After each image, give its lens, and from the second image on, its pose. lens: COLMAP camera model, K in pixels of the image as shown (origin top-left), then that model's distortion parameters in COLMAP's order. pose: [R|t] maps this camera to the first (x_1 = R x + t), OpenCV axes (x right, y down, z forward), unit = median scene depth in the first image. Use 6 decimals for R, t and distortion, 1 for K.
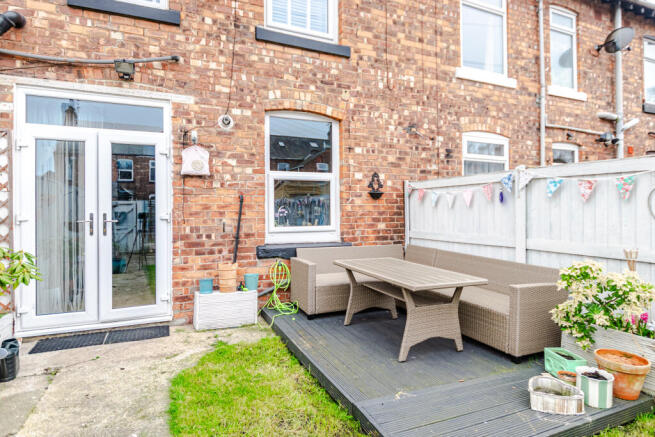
lens RADIAL K [[359.1, 0, 331.5], [0, 359.1, 210.1], [0, 0, 1]] dist [-0.003290, -0.002016]
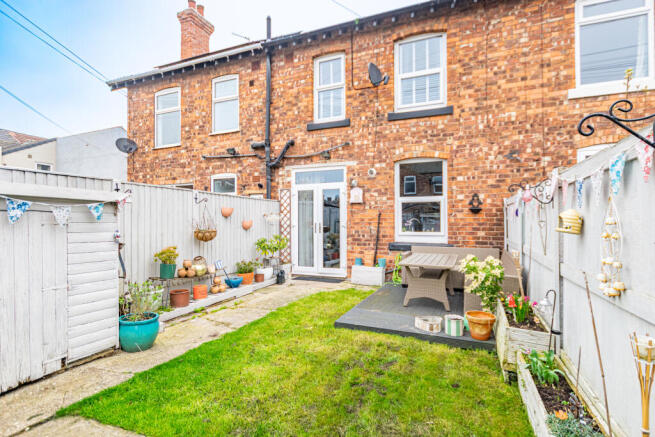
lens RADIAL K [[328.1, 0, 326.6], [0, 328.1, 221.6], [0, 0, 1]] dist [0.001880, -0.000170]
pose [[0.671995, 0.003673, -0.740546, 0.689057], [-0.000638, 0.999990, 0.004381, -0.005687], [0.740555, -0.002472, 0.671991, -0.239303]]
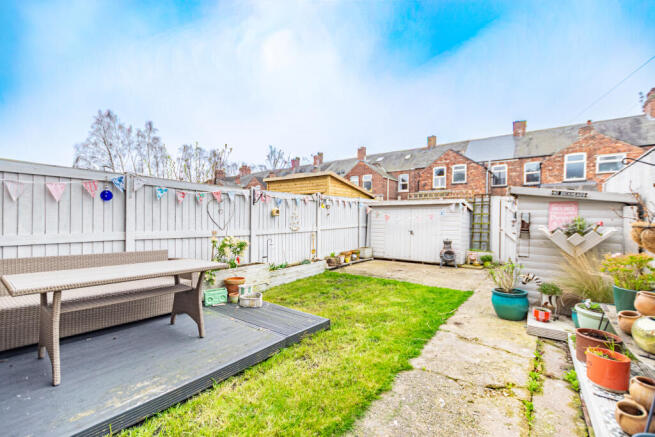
lens RADIAL K [[280.3, 0, 326.4], [0, 280.3, 219.7], [0, 0, 1]] dist [0.010839, 0.000106]
pose [[-0.474699, 0.003343, 0.880142, -0.463116], [-0.005911, 0.999958, -0.006987, 0.030763], [-0.880128, -0.008519, -0.474659, 0.639611]]
